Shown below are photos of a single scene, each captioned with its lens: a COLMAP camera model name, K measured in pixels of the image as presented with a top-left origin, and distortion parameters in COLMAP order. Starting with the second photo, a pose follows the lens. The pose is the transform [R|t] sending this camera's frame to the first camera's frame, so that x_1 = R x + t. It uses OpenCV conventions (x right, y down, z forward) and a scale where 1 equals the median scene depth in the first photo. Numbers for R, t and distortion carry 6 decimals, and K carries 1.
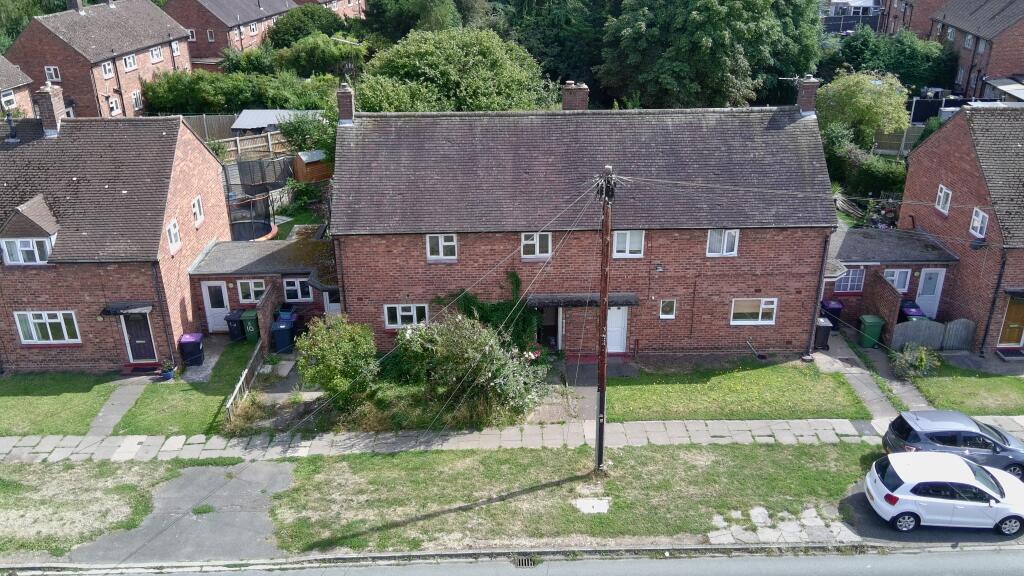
lens RADIAL K [[851.8, 0, 517.9], [0, 851.8, 282.7], [0, 0, 1]] dist [0.109079, -0.177712]
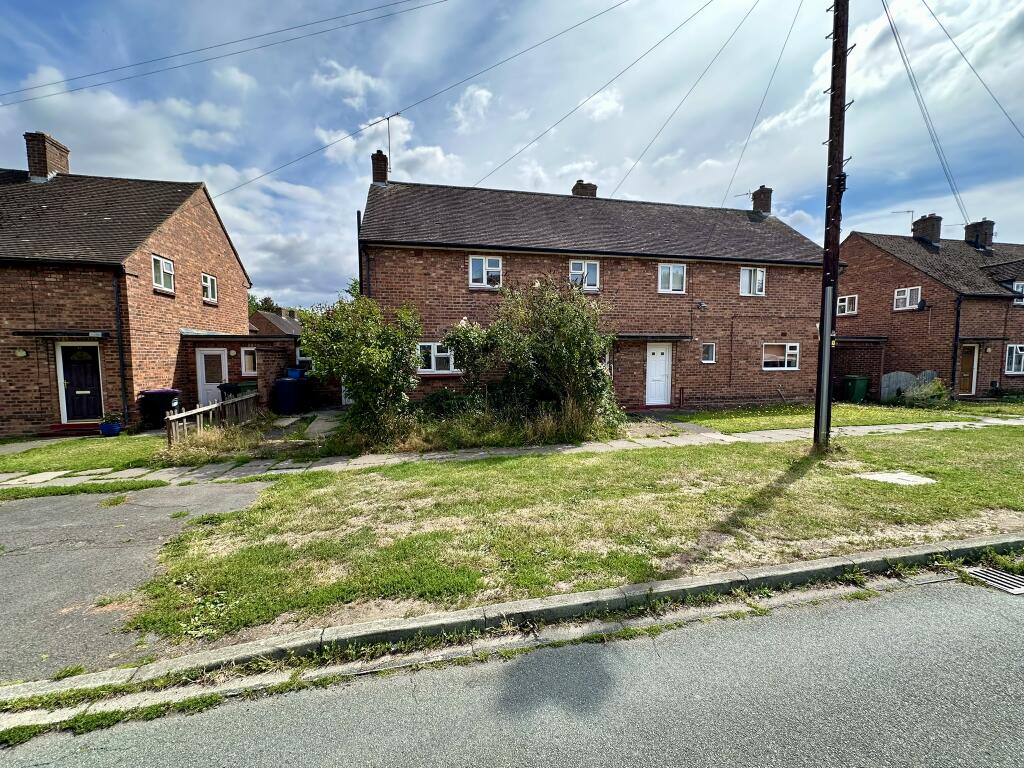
lens RADIAL K [[406.4, 0, 511.2], [0, 406.4, 385.2], [0, 0, 1]] dist [-0.001152, -0.000080]
pose [[0.983176, -0.009066, 0.182435, -0.141609], [0.071763, 0.937629, -0.340149, 0.217097], [-0.167972, 0.347519, 0.922505, 0.635901]]
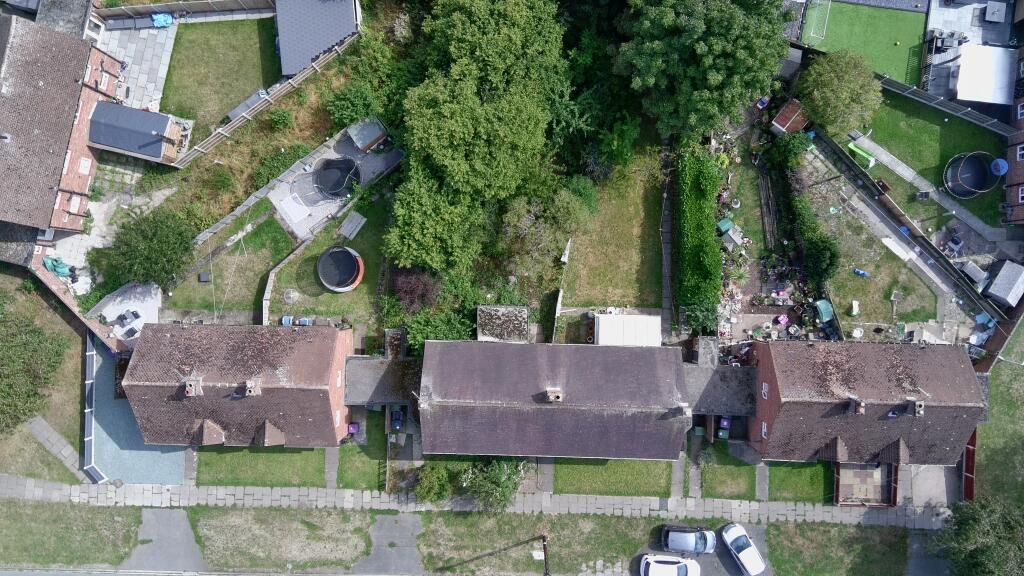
lens RADIAL K [[851.8, 0, 513.8], [0, 851.8, 282.6], [0, 0, 1]] dist [0.109079, -0.177712]
pose [[0.998735, 0.049933, 0.005937, -0.038345], [-0.026209, 0.416142, 0.908922, -1.986201], [0.042915, -0.907927, 0.416925, 0.520246]]
